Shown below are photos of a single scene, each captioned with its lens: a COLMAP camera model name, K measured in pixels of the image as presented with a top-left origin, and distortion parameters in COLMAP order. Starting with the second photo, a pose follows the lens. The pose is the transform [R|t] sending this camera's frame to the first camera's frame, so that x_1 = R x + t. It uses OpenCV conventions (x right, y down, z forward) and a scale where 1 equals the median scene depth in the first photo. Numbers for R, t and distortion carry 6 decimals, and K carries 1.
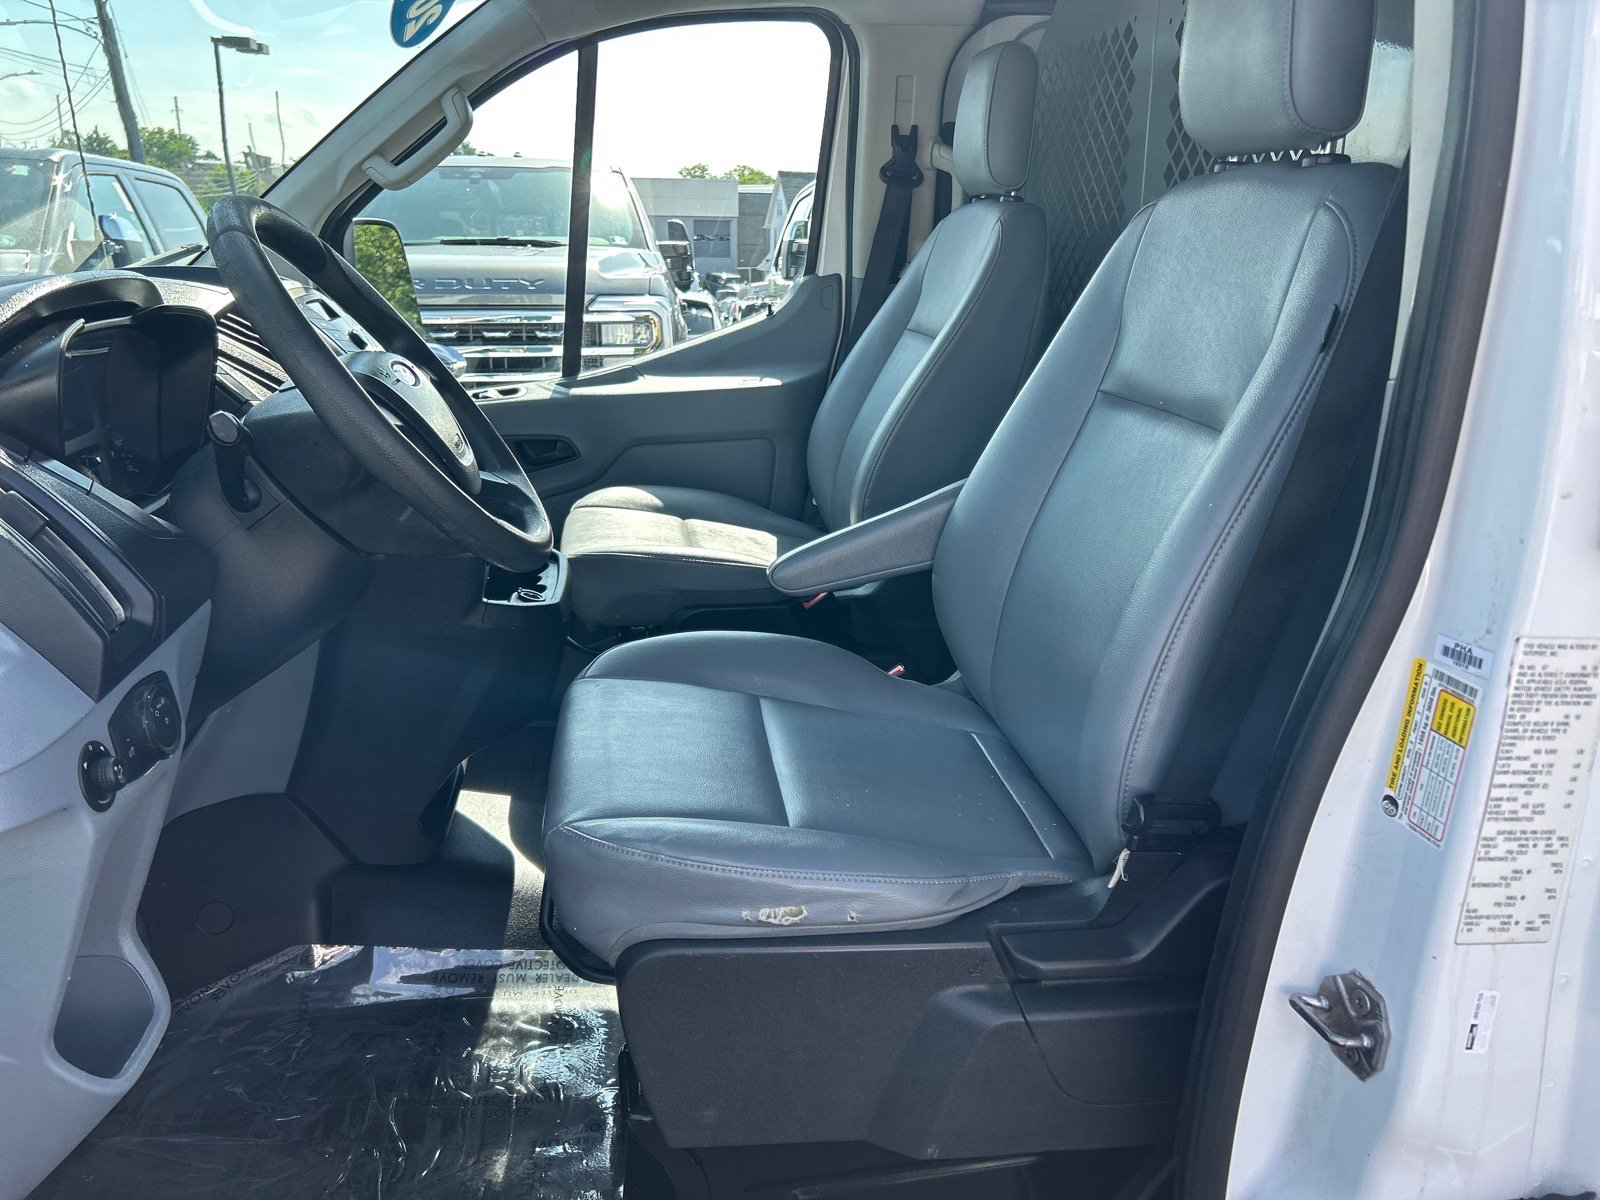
lens RADIAL K [[1213.8, 0, 794.2], [0, 1213.8, 604.1], [0, 0, 1]] dist [0.054327, -0.067217]
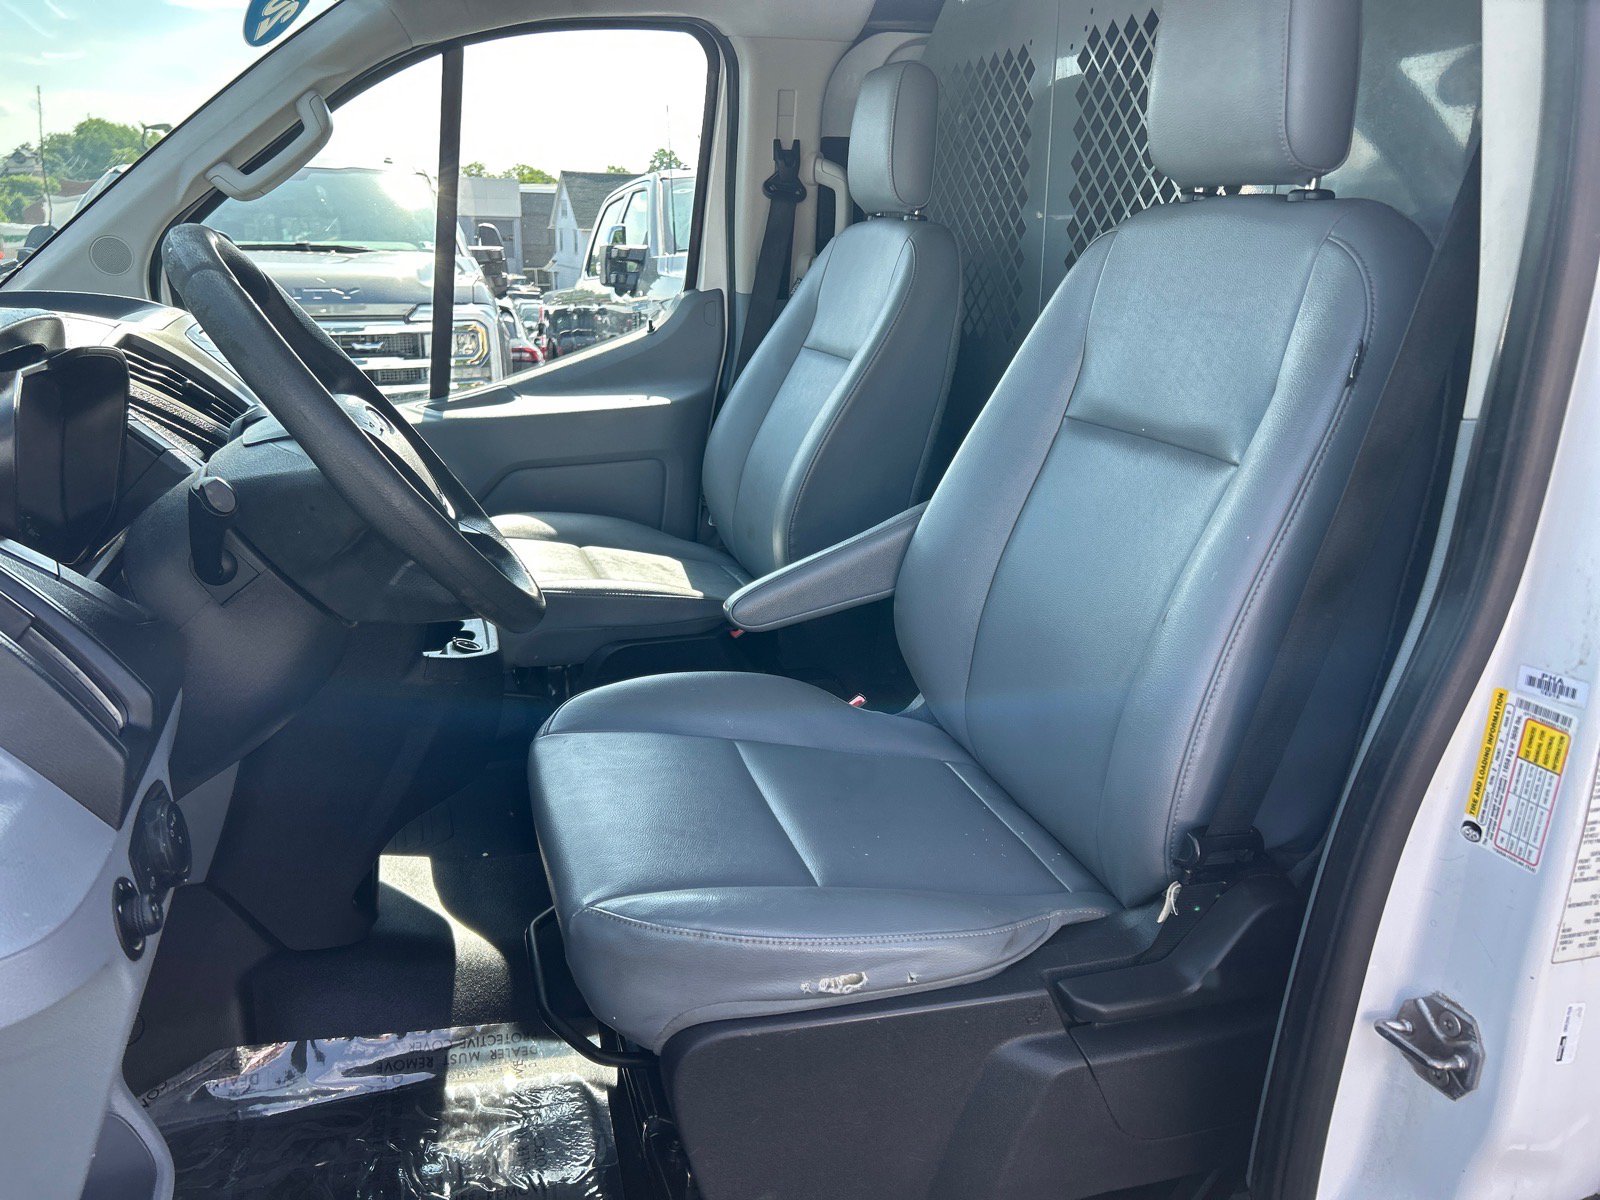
lens RADIAL K [[1213.8, 0, 800.4], [0, 1213.8, 601.4], [0, 0, 1]] dist [0.054327, -0.067217]
pose [[0.984684, -0.046881, 0.167930, -0.143094], [0.047348, 0.998878, 0.001219, -0.034527], [-0.167798, 0.006751, 0.985798, 0.048466]]
